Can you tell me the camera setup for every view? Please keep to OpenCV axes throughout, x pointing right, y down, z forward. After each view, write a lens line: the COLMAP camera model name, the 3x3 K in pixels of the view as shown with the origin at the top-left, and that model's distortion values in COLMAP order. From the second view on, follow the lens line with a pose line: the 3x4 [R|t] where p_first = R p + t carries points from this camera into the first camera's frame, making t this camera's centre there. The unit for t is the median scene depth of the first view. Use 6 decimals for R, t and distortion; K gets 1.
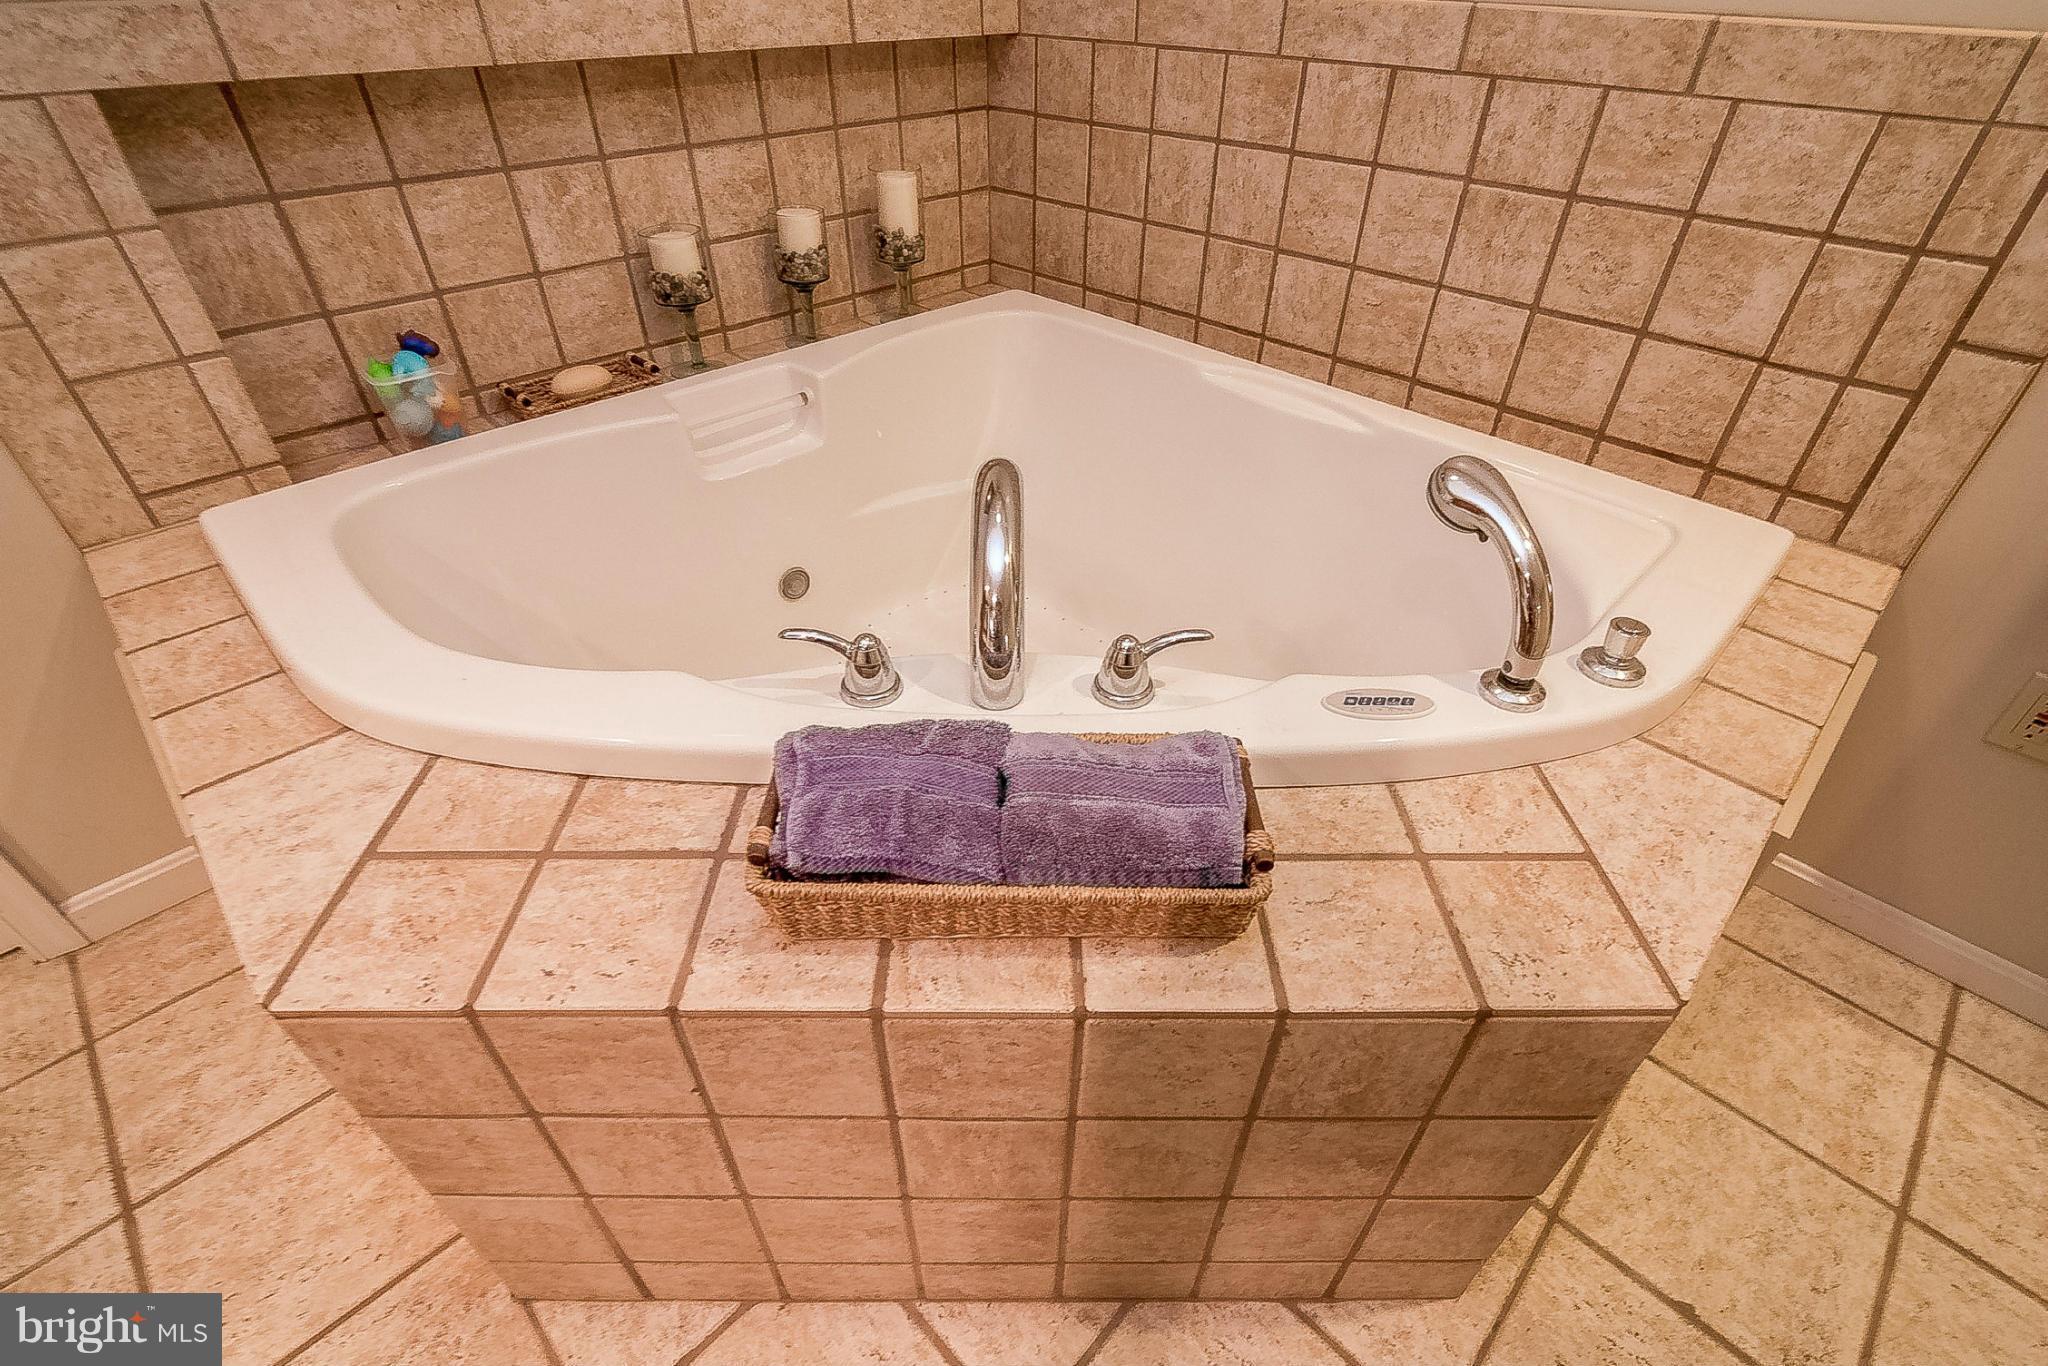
lens RADIAL K [[927.8, 0, 1028.3], [0, 927.8, 700.2], [0, 0, 1]] dist [-0.001516, 0.000479]
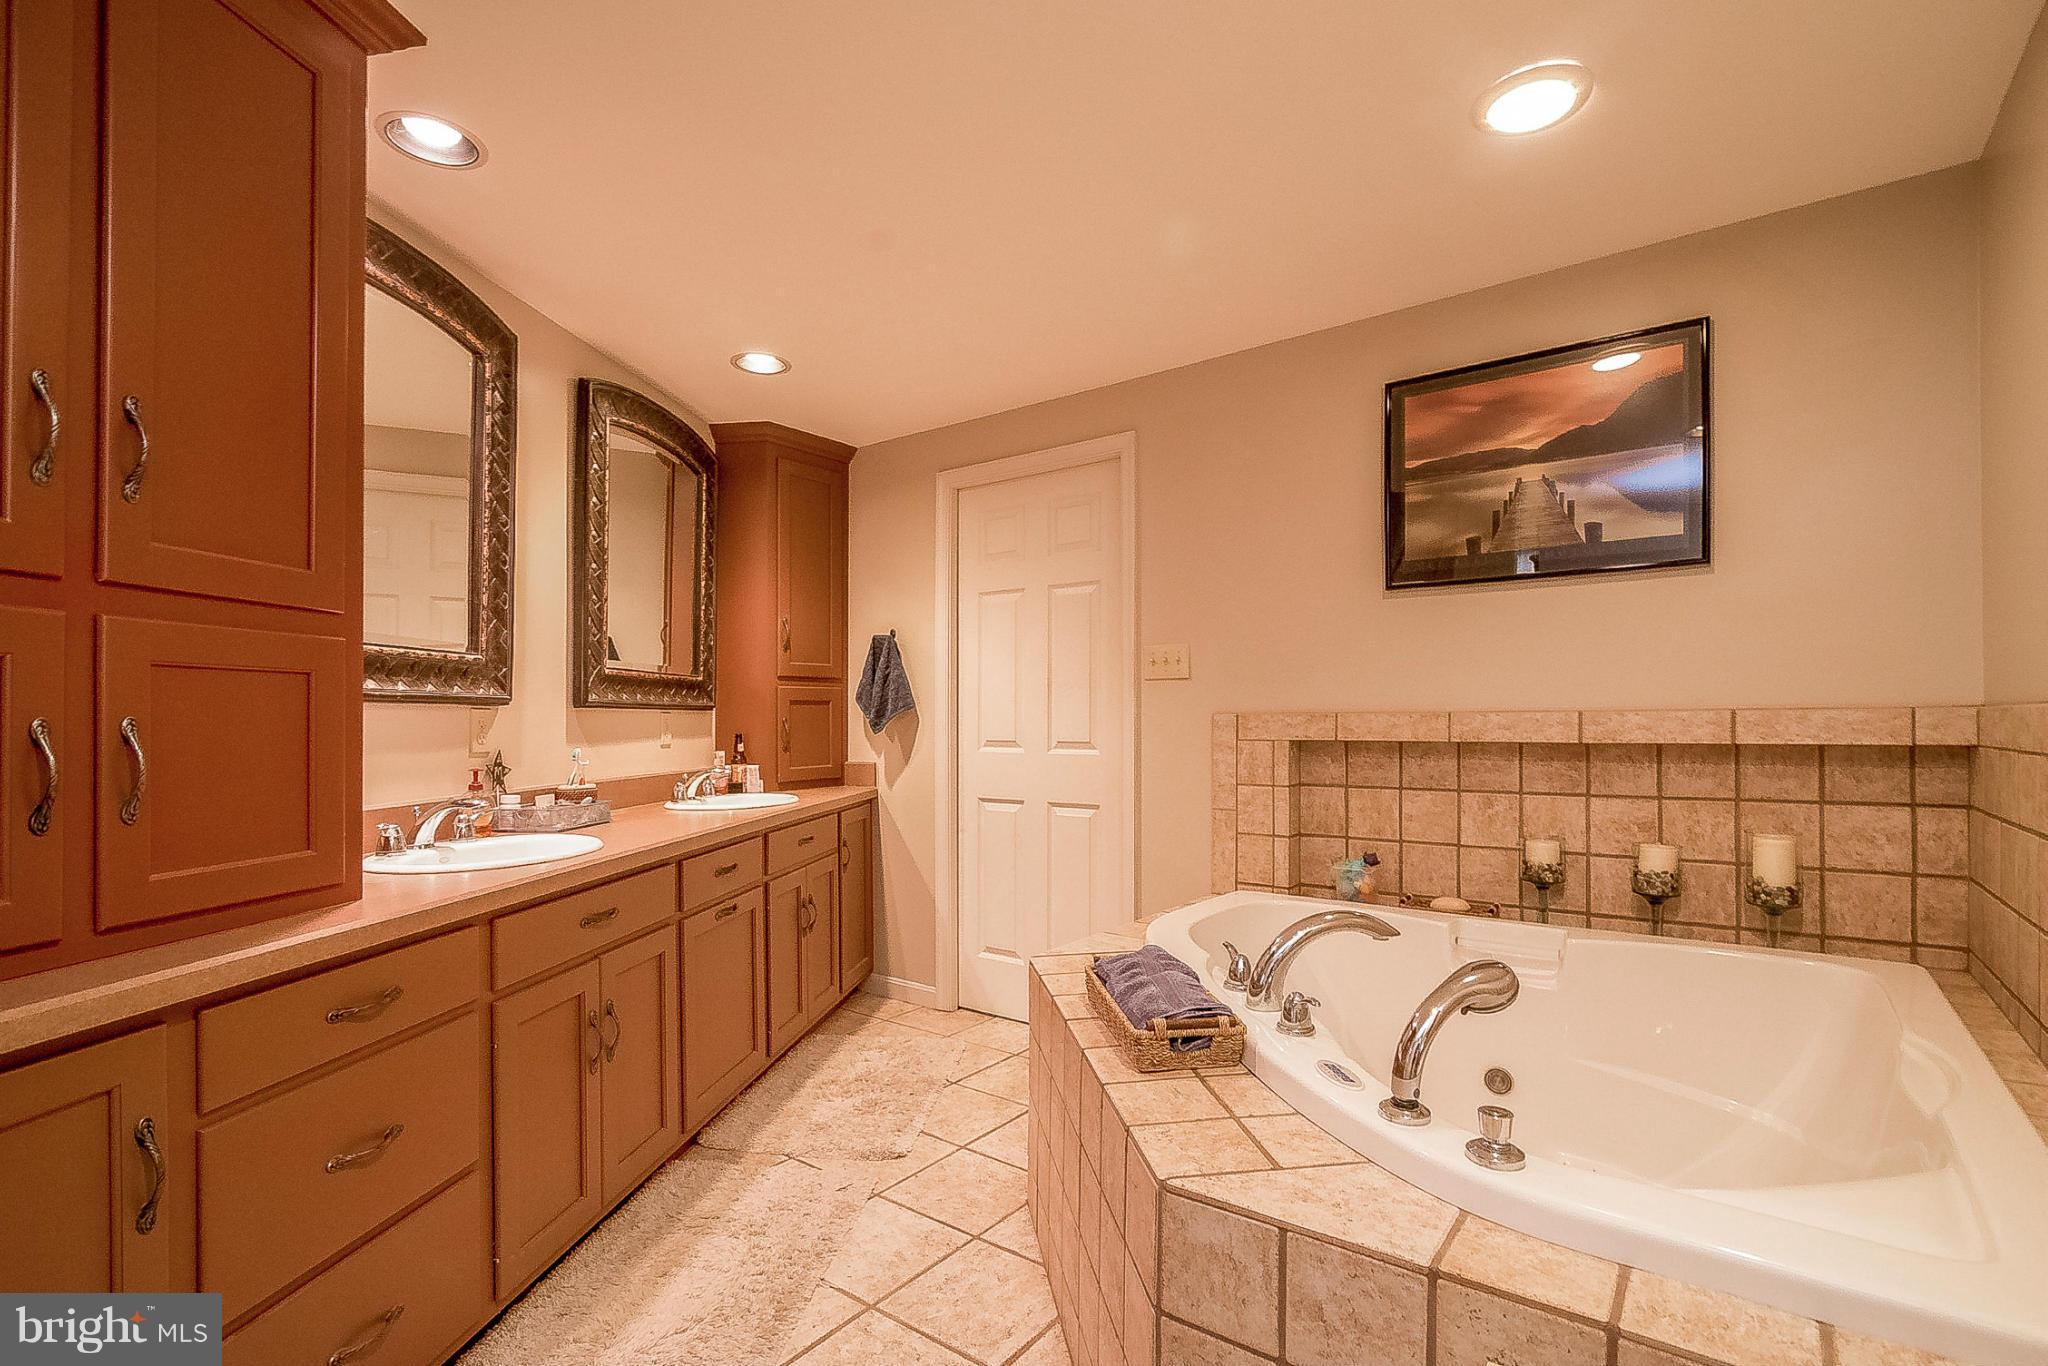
lens RADIAL K [[927.8, 0, 1027.0], [0, 927.8, 699.1], [0, 0, 1]] dist [-0.001516, 0.000479]
pose [[0.139571, -0.031143, -0.989722, 1.080420], [-0.617848, 0.778334, -0.111621, 0.005963], [0.773811, 0.627077, 0.089391, 0.080396]]
